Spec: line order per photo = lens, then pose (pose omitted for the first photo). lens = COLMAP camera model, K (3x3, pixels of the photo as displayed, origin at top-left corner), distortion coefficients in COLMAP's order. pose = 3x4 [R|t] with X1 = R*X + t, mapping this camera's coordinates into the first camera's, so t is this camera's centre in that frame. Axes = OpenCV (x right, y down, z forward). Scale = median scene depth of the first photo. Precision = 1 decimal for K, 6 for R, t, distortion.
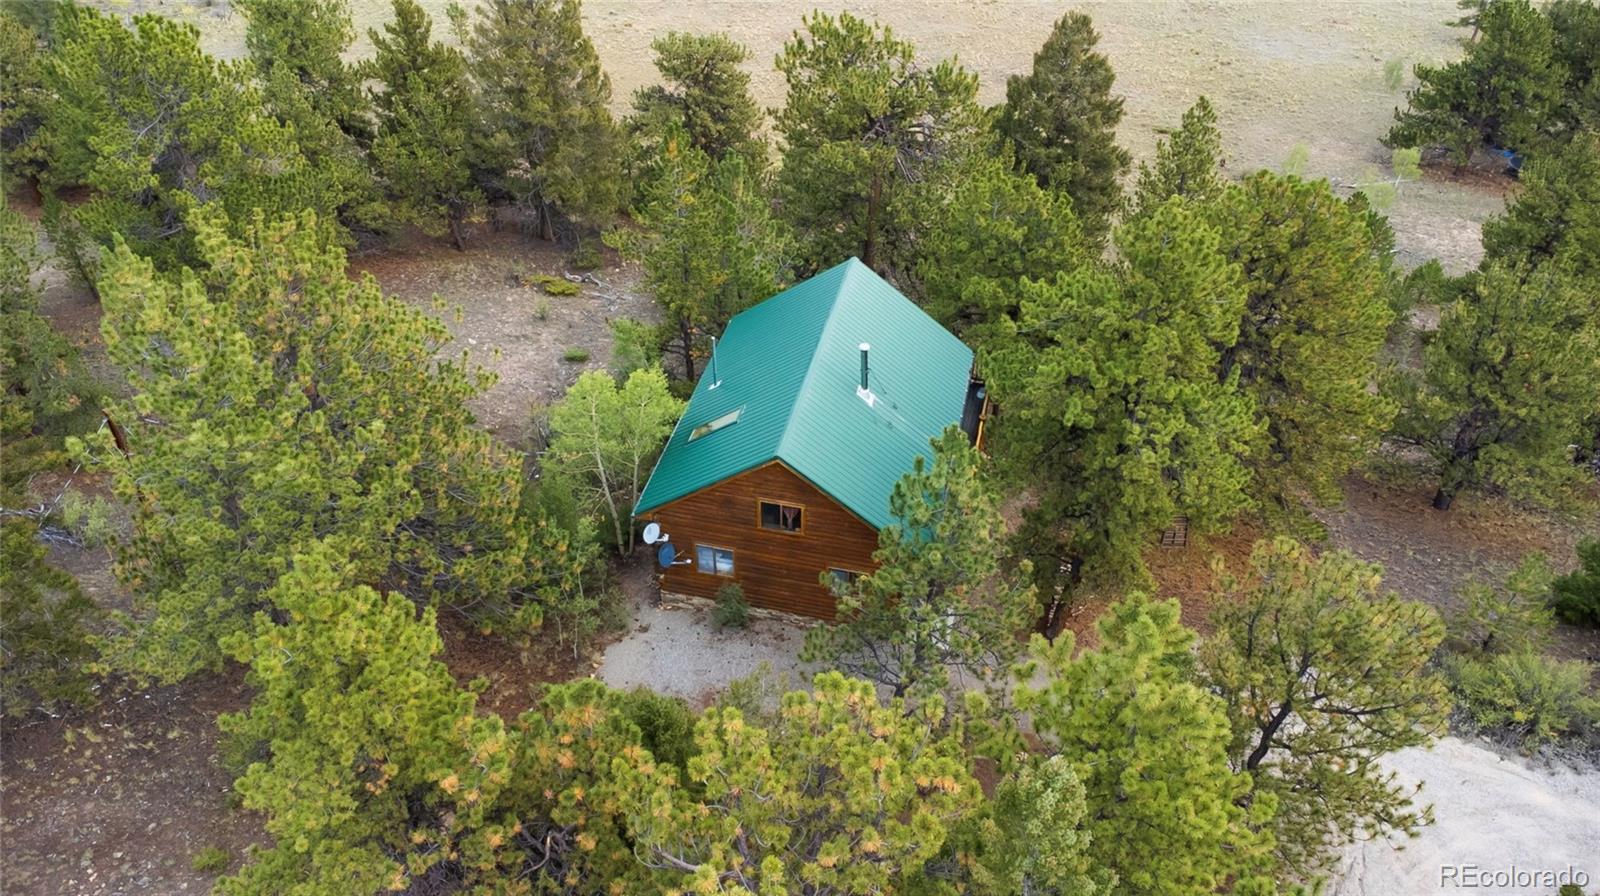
lens RADIAL K [[1166.5, 0, 800.0], [0, 1166.5, 448.0], [0, 0, 1]] dist [0.006126, -0.001417]
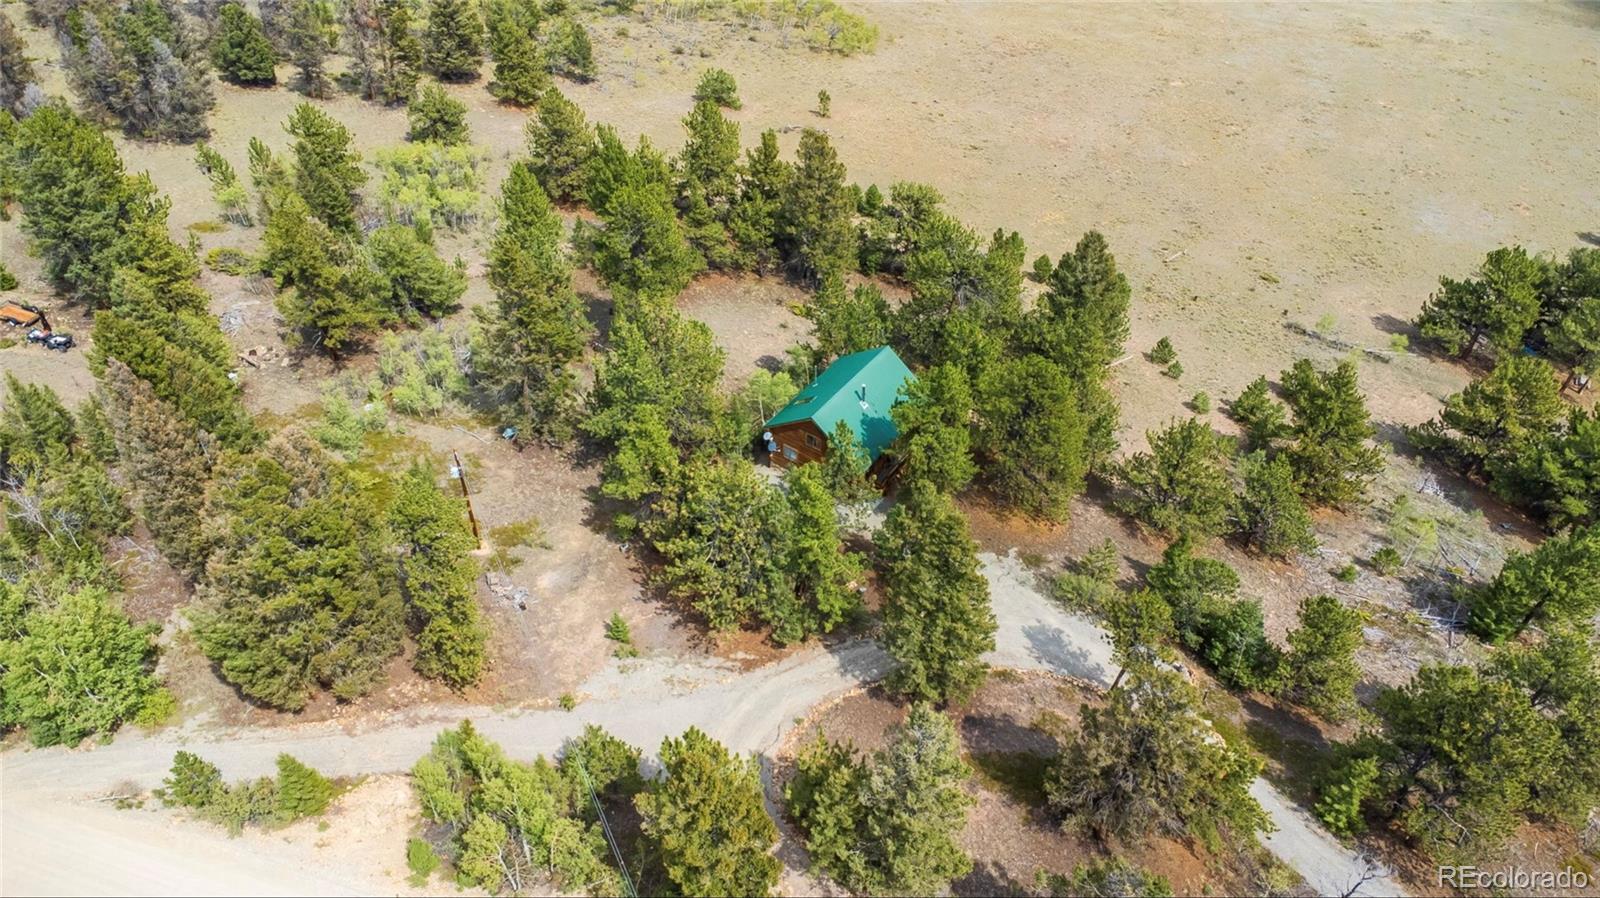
lens RADIAL K [[1166.5, 0, 800.0], [0, 1166.5, 449.0], [0, 0, 1]] dist [0.006126, -0.001417]
pose [[0.927138, 0.258481, -0.271298, 0.383960], [-0.247235, 0.966012, 0.075470, -0.065549], [0.281584, -0.002896, 0.959532, -0.865383]]
